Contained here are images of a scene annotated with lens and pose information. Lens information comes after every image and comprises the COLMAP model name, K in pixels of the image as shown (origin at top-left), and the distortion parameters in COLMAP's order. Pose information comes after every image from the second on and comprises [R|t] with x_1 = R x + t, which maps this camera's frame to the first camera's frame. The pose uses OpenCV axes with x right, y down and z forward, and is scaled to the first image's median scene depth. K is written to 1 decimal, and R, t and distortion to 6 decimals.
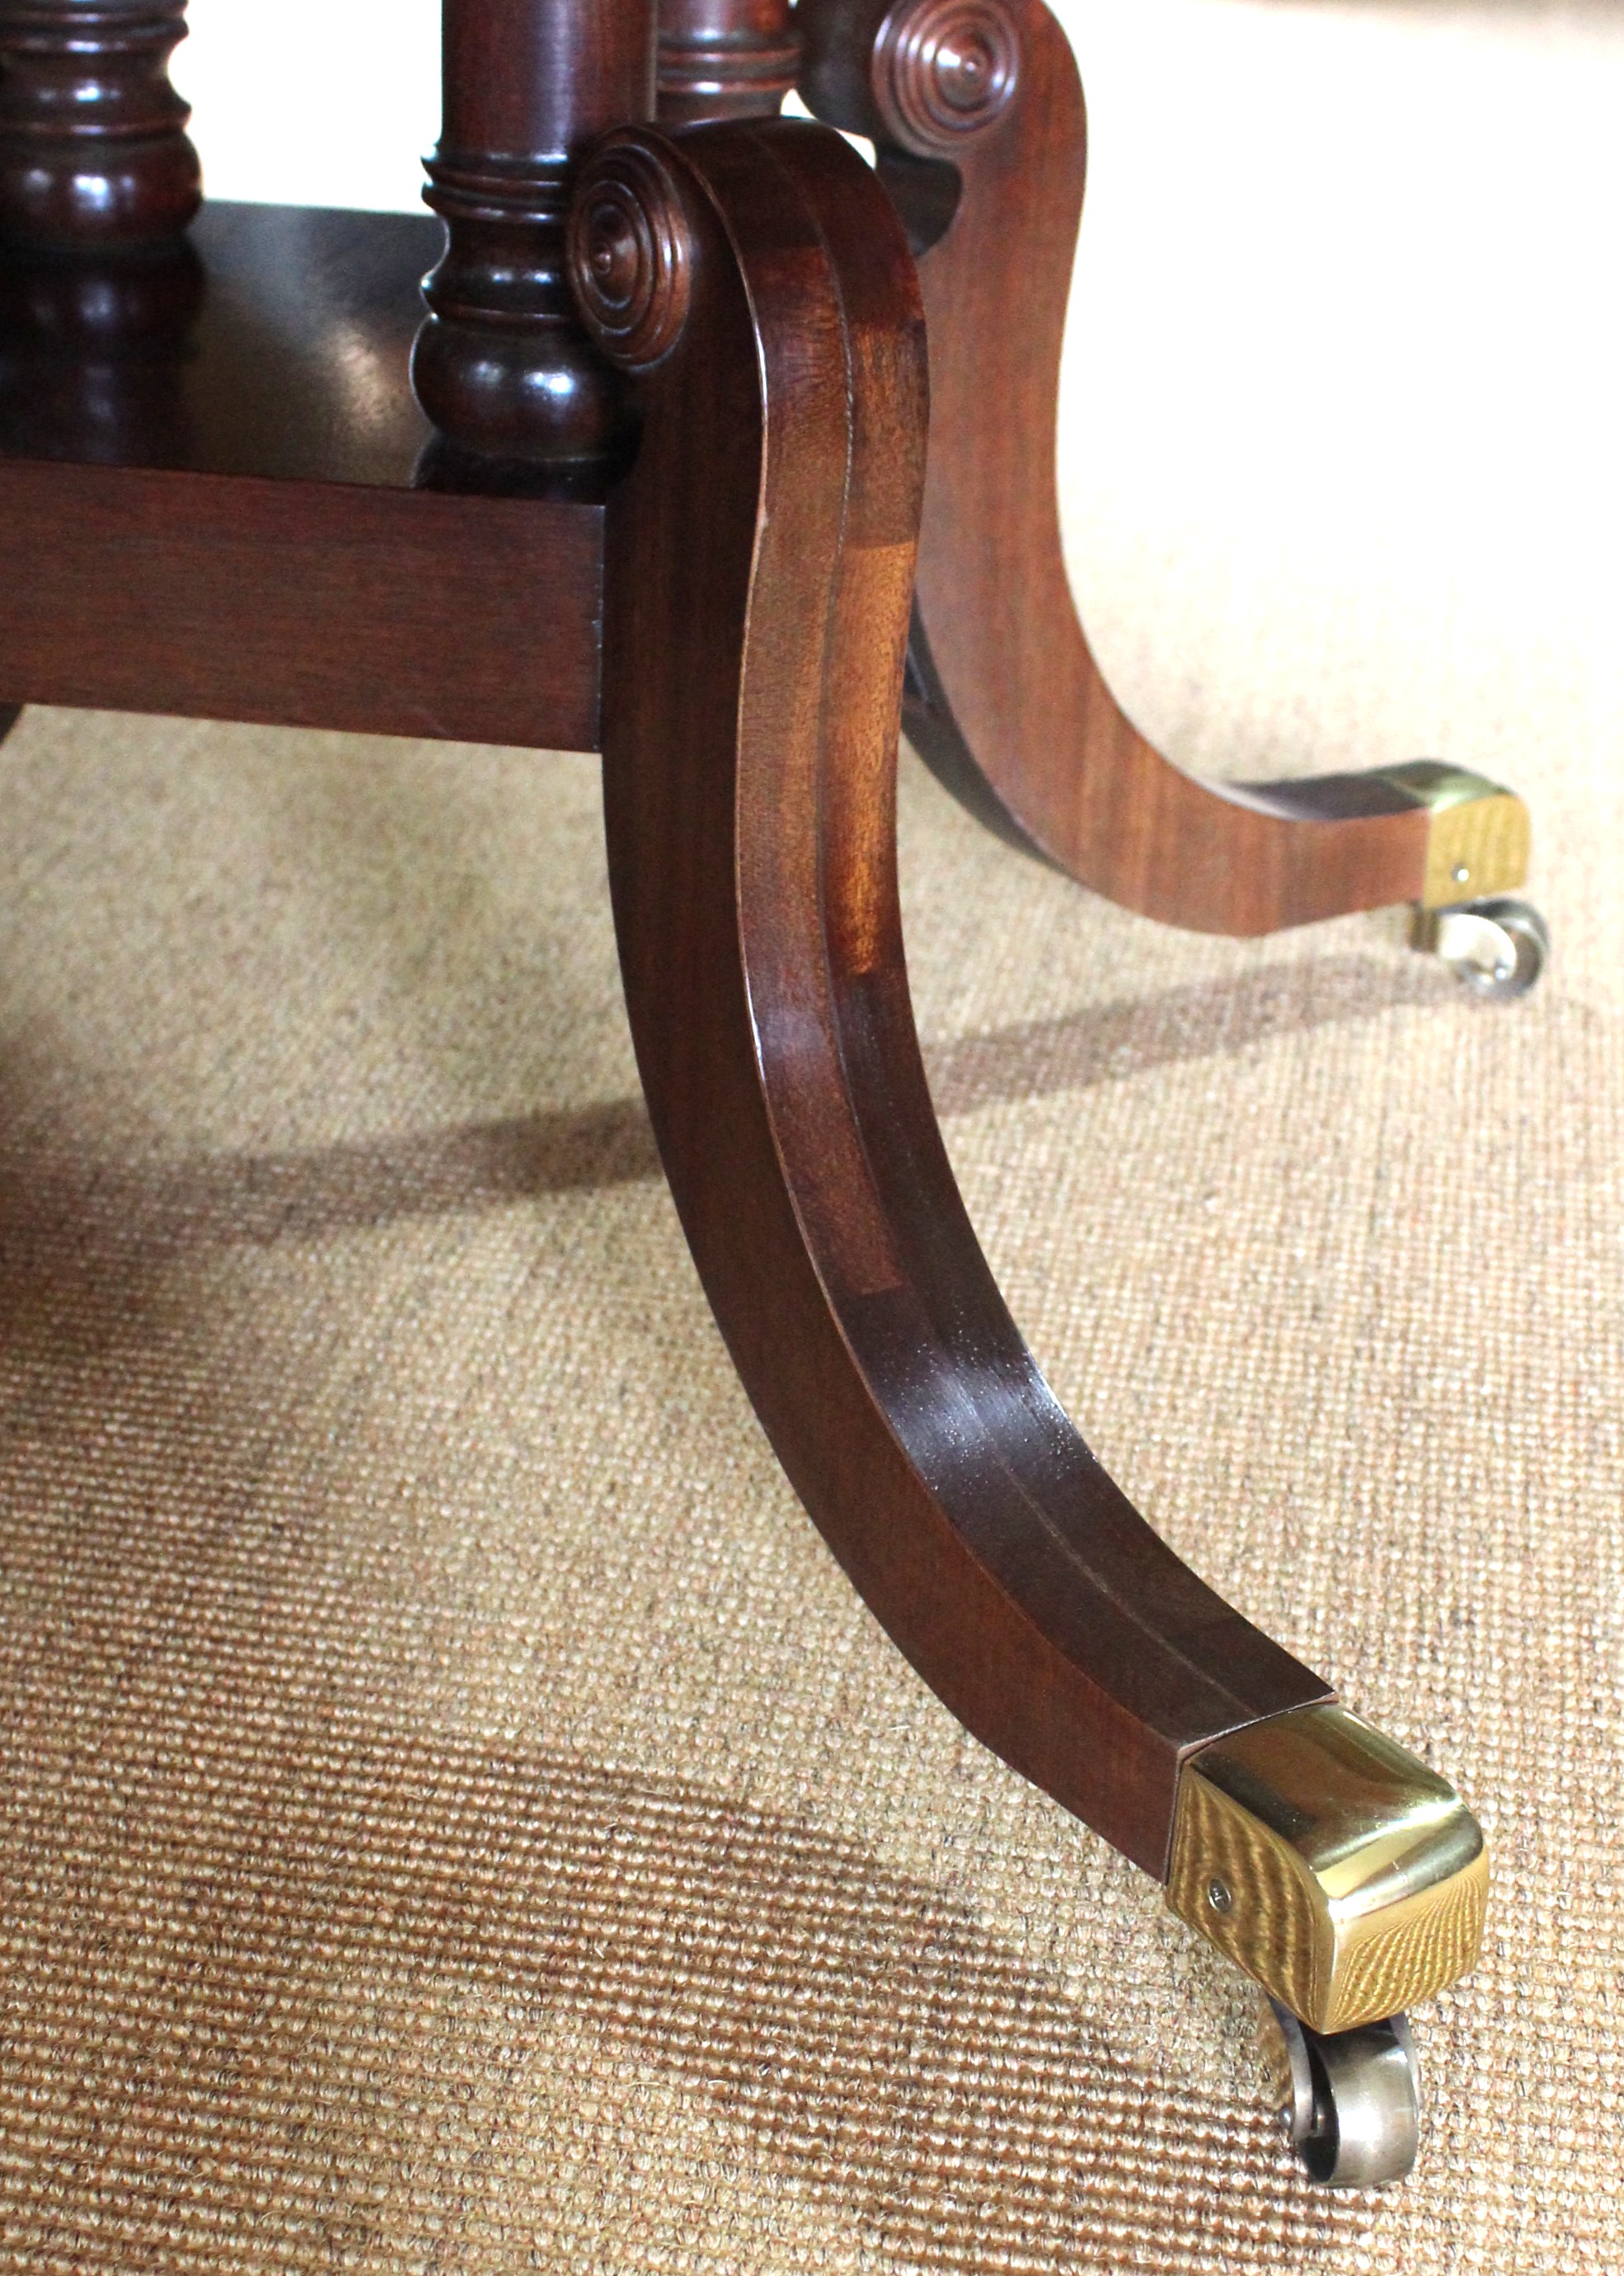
lens RADIAL K [[3954.3, 0, 806.6], [0, 3954.3, 1347.6], [0, 0, 1]] dist [-0.165246, 0.348190]
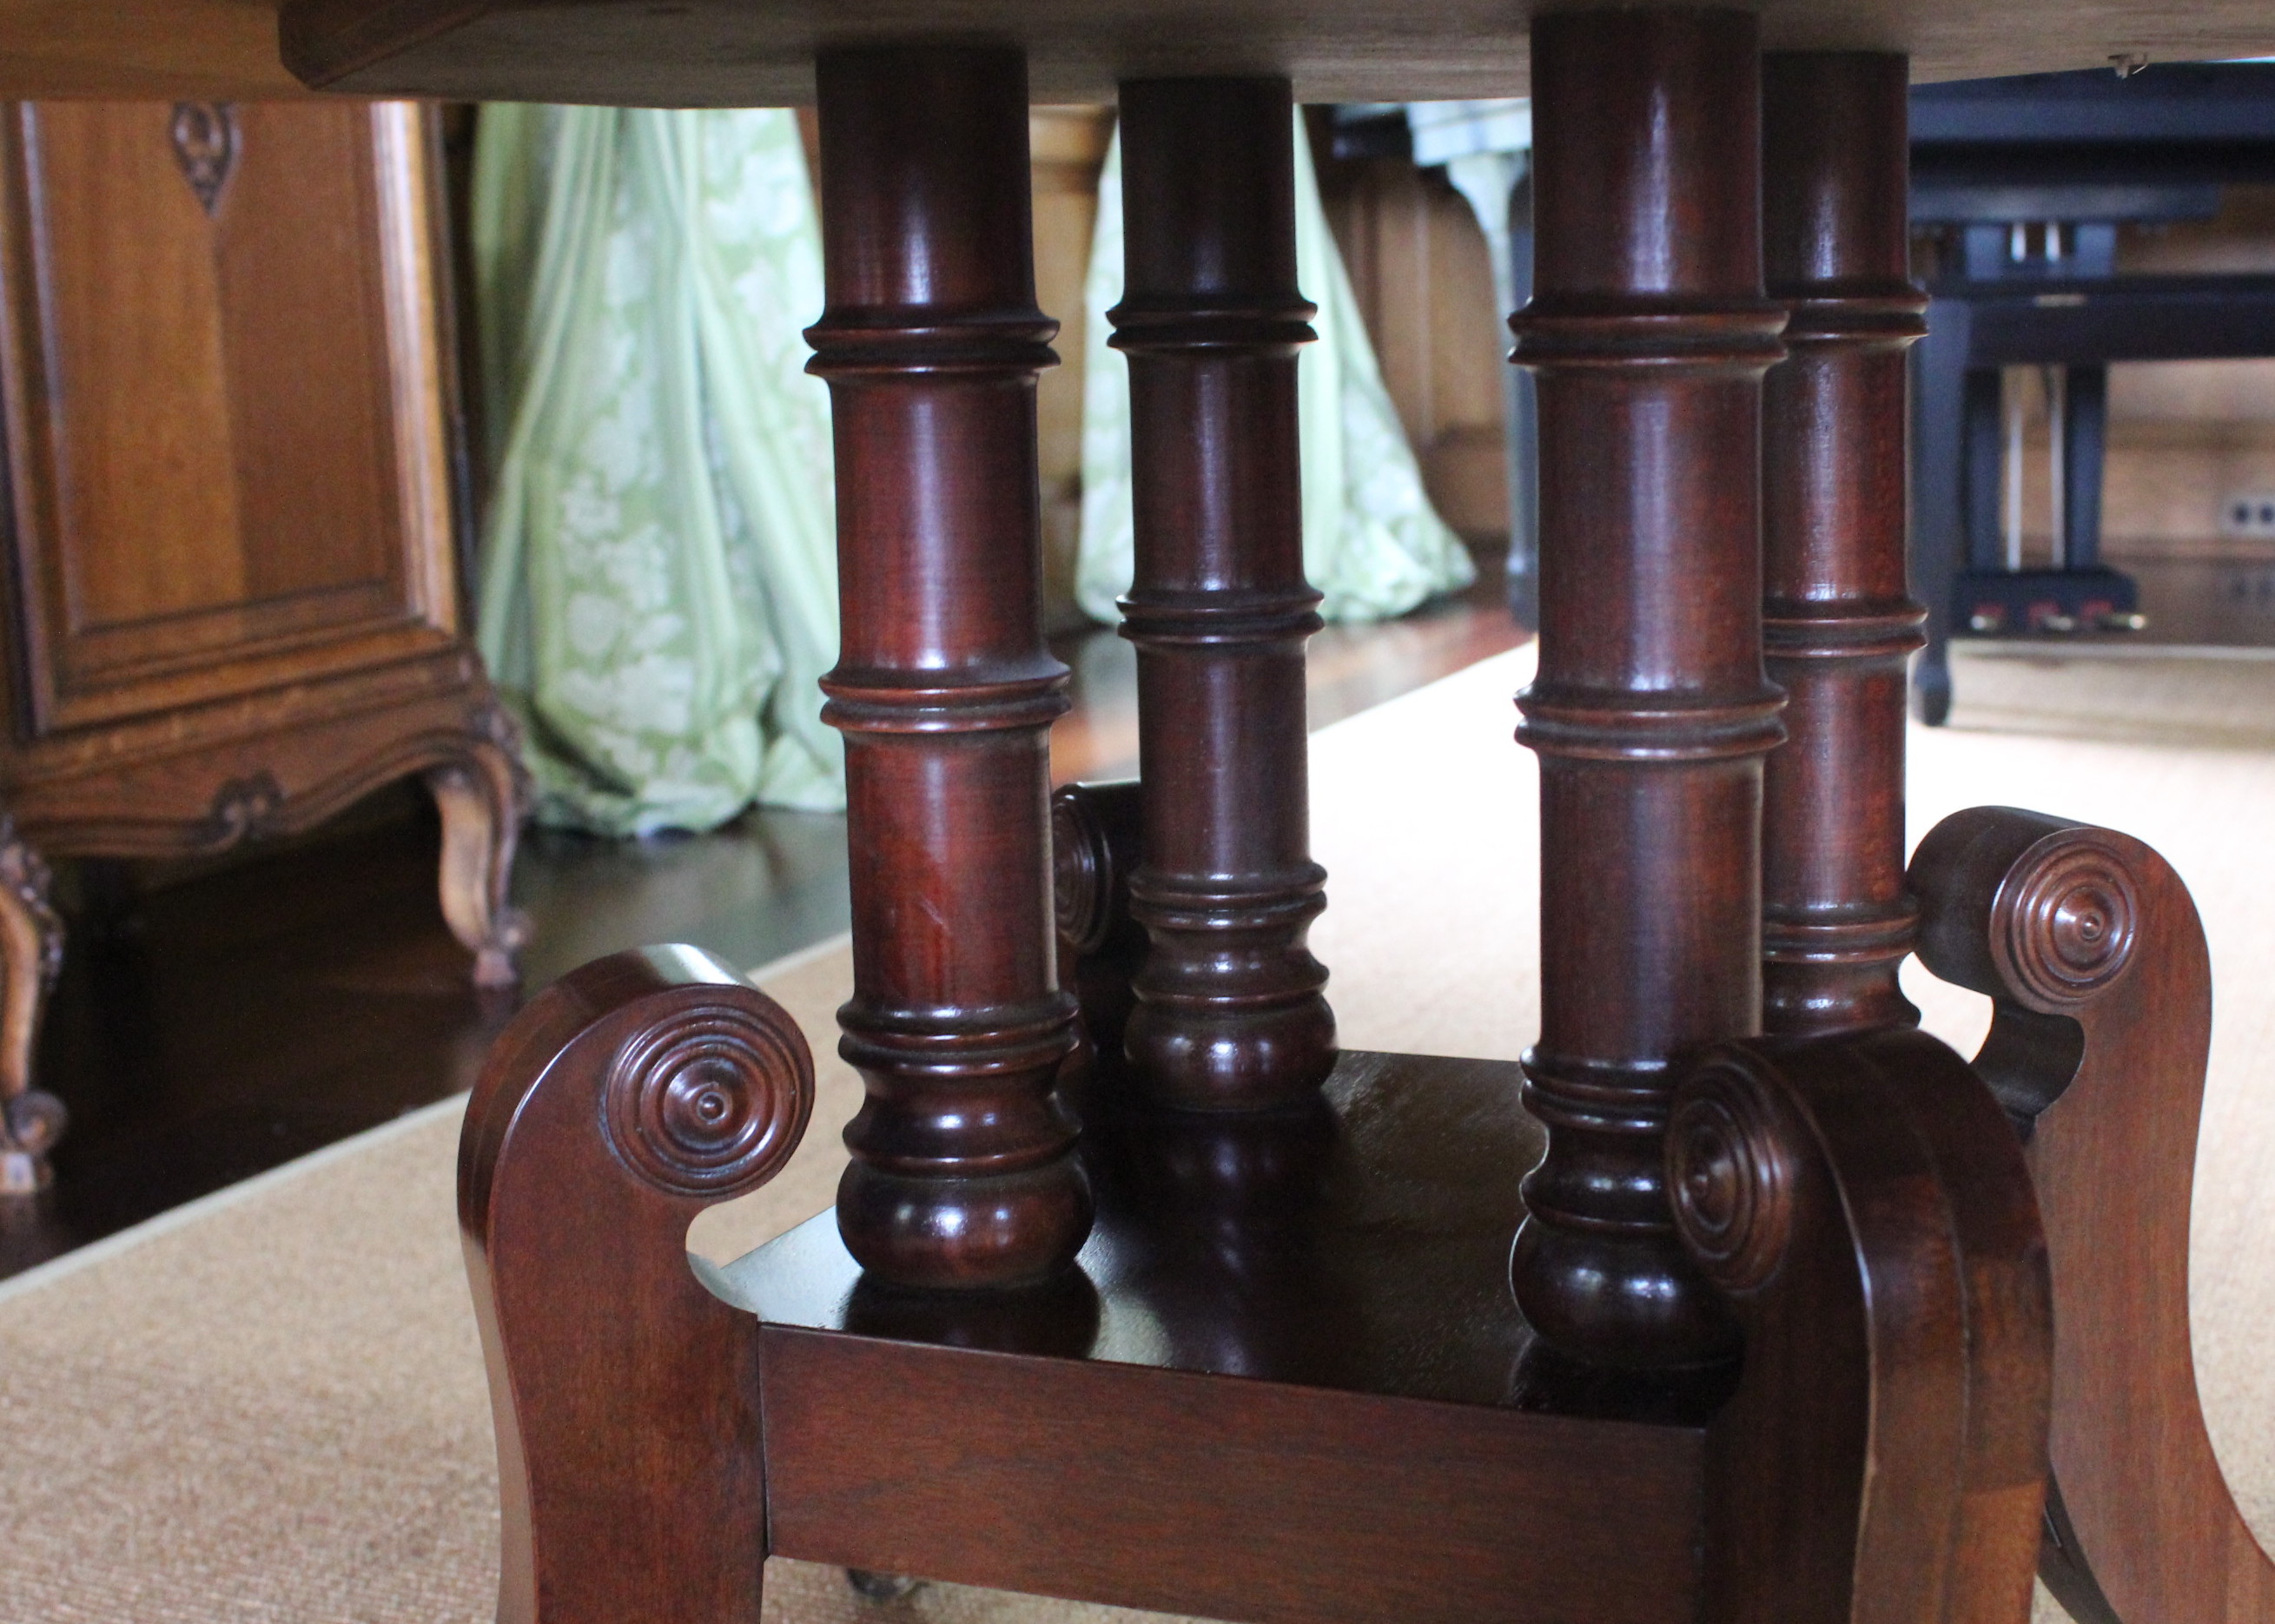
lens RADIAL K [[3301.6, 0, 1144.6], [0, 3301.6, 879.3], [0, 0, 1]] dist [-0.137951, 0.090848]
pose [[0.970821, -0.024524, -0.238547, 0.007080], [-0.046390, 0.956760, -0.287156, -0.087502], [0.235274, 0.289844, 0.927705, 0.160063]]
